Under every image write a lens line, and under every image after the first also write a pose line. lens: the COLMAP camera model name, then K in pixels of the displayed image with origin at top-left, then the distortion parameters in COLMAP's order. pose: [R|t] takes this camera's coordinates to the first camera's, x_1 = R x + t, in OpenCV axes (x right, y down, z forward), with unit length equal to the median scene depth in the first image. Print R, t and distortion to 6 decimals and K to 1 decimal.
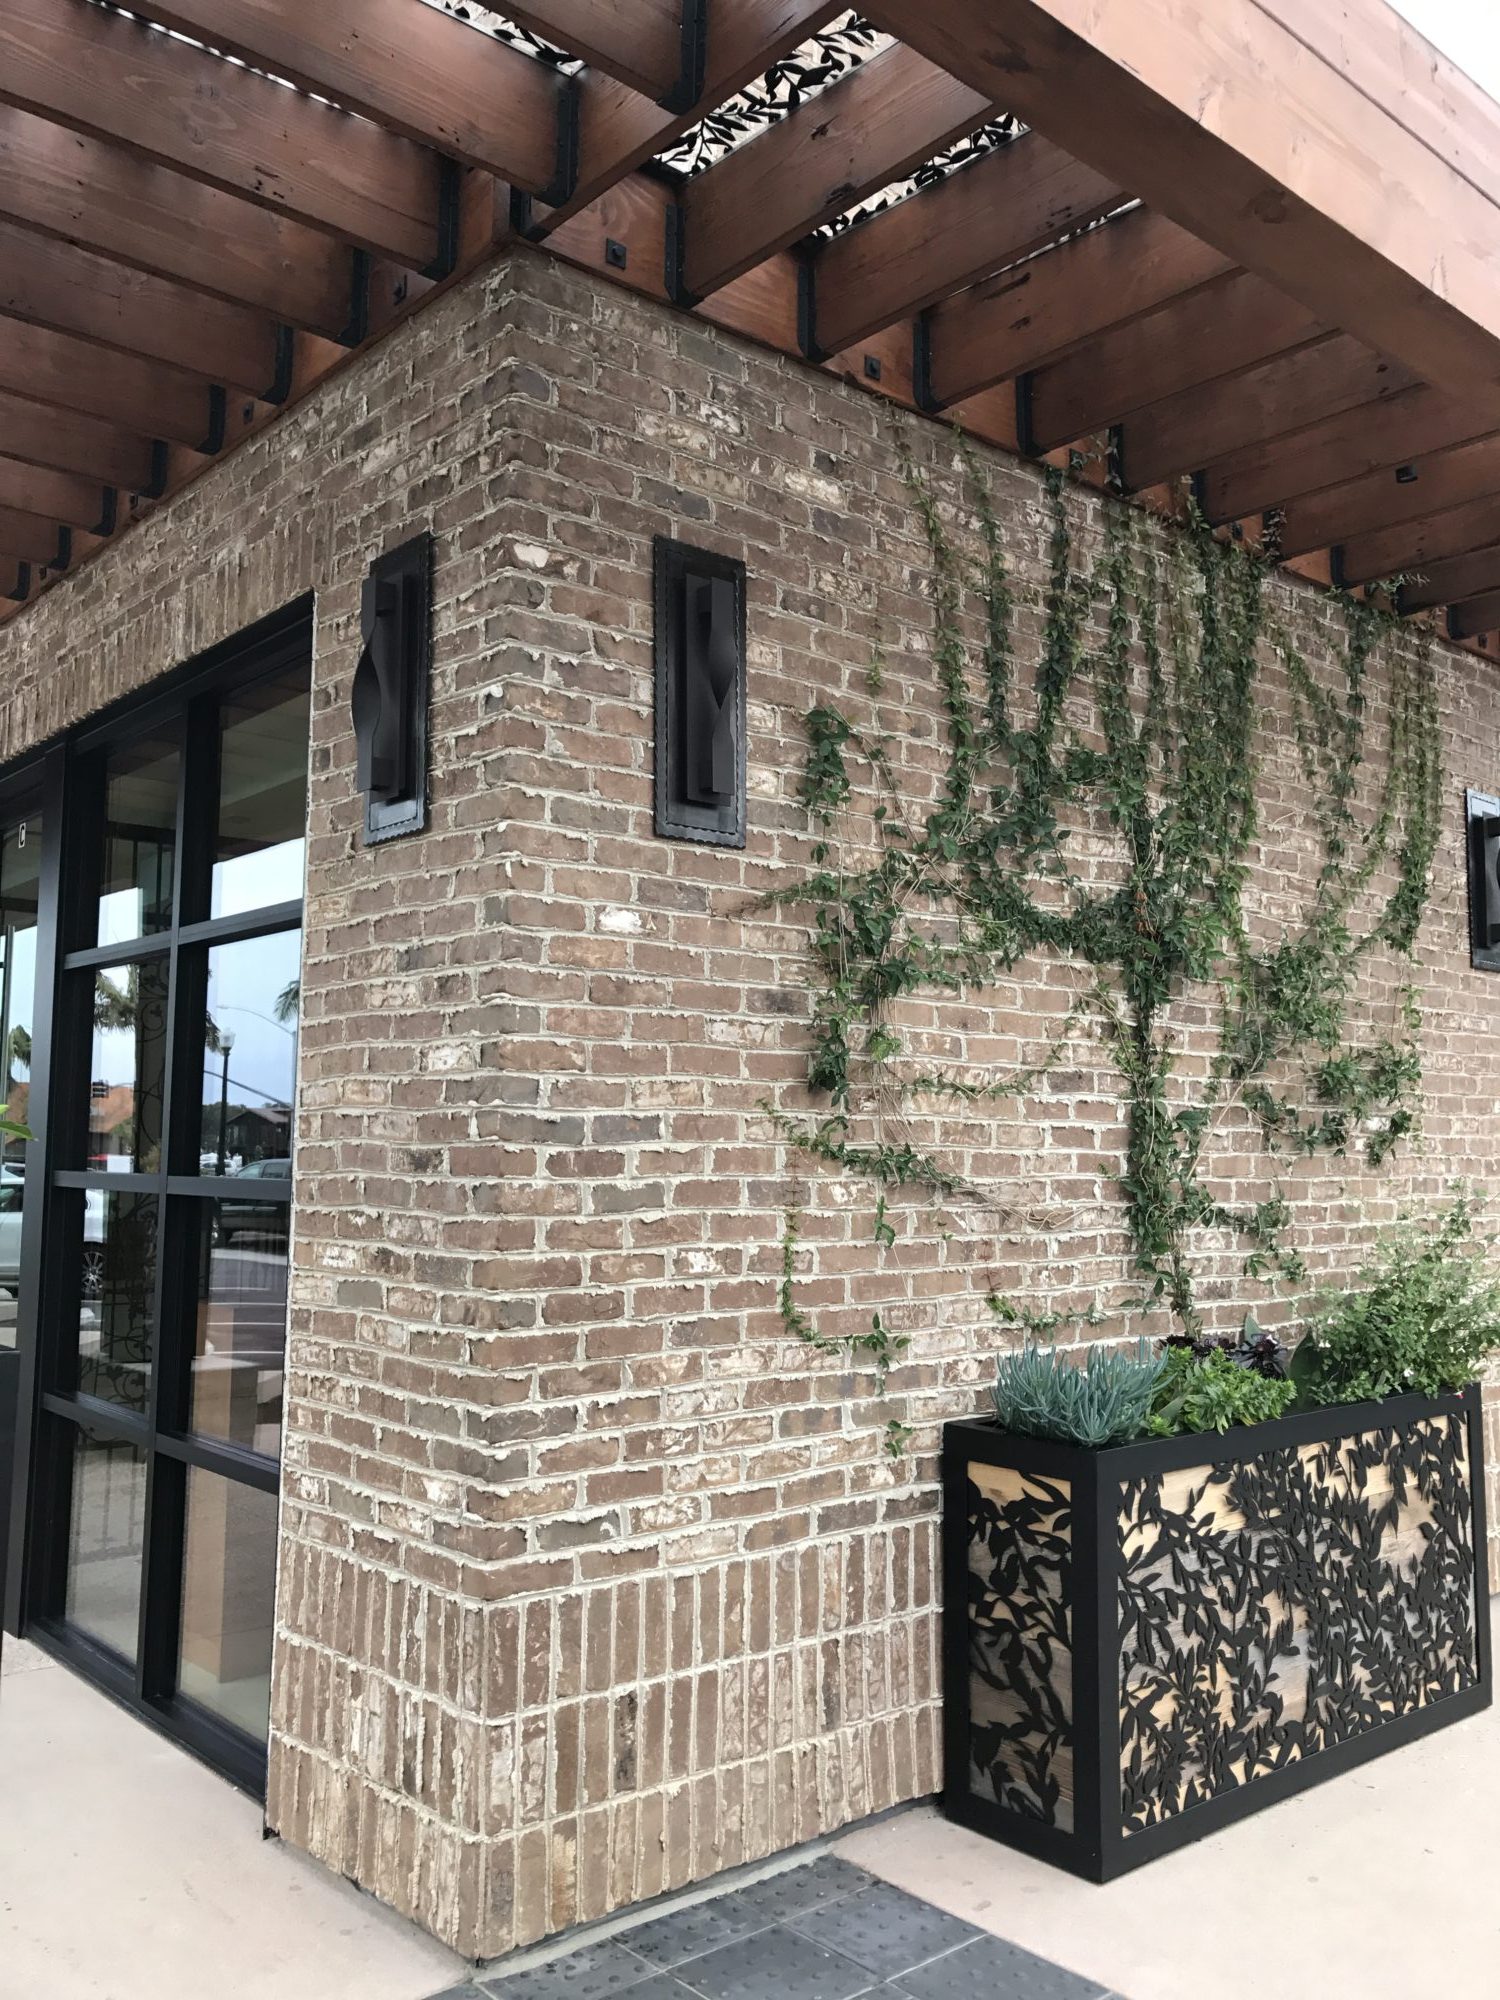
lens RADIAL K [[1642.5, 0, 744.7], [0, 1642.5, 991.2], [0, 0, 1]] dist [0.028824, -0.036289]
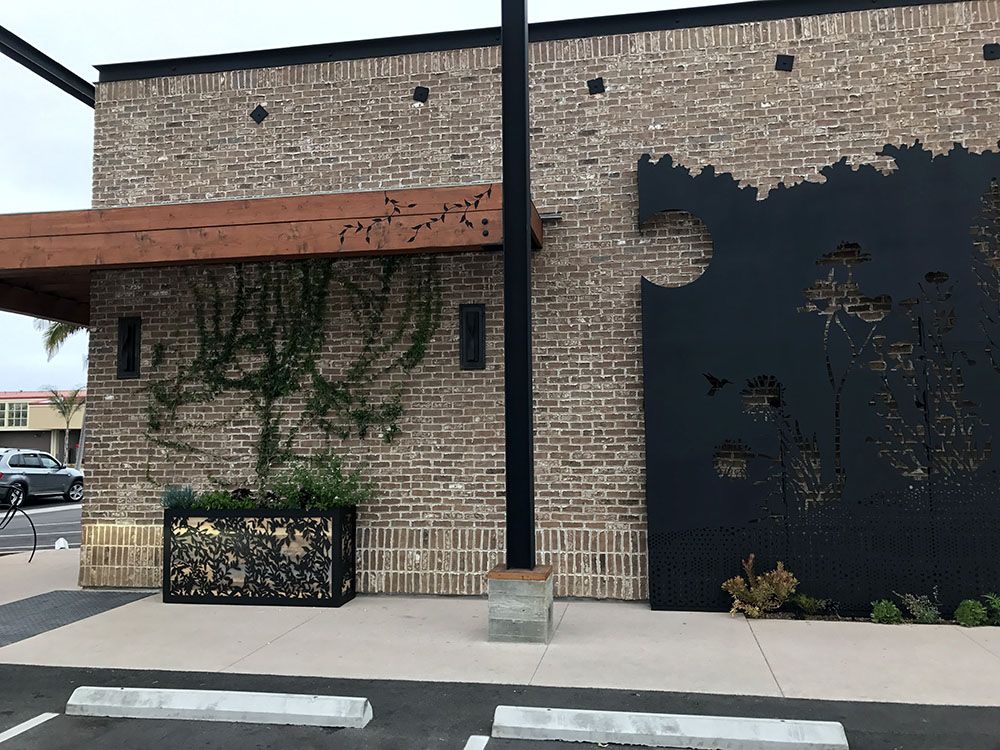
lens RADIAL K [[821.3, 0, 496.7], [0, 821.3, 381.1], [0, 0, 1]] dist [0.028824, -0.036289]
pose [[0.627846, -0.068604, -0.775308, 2.369919], [0.089929, 0.995831, -0.015292, 0.046994], [0.773125, -0.060122, 0.631398, 0.287901]]
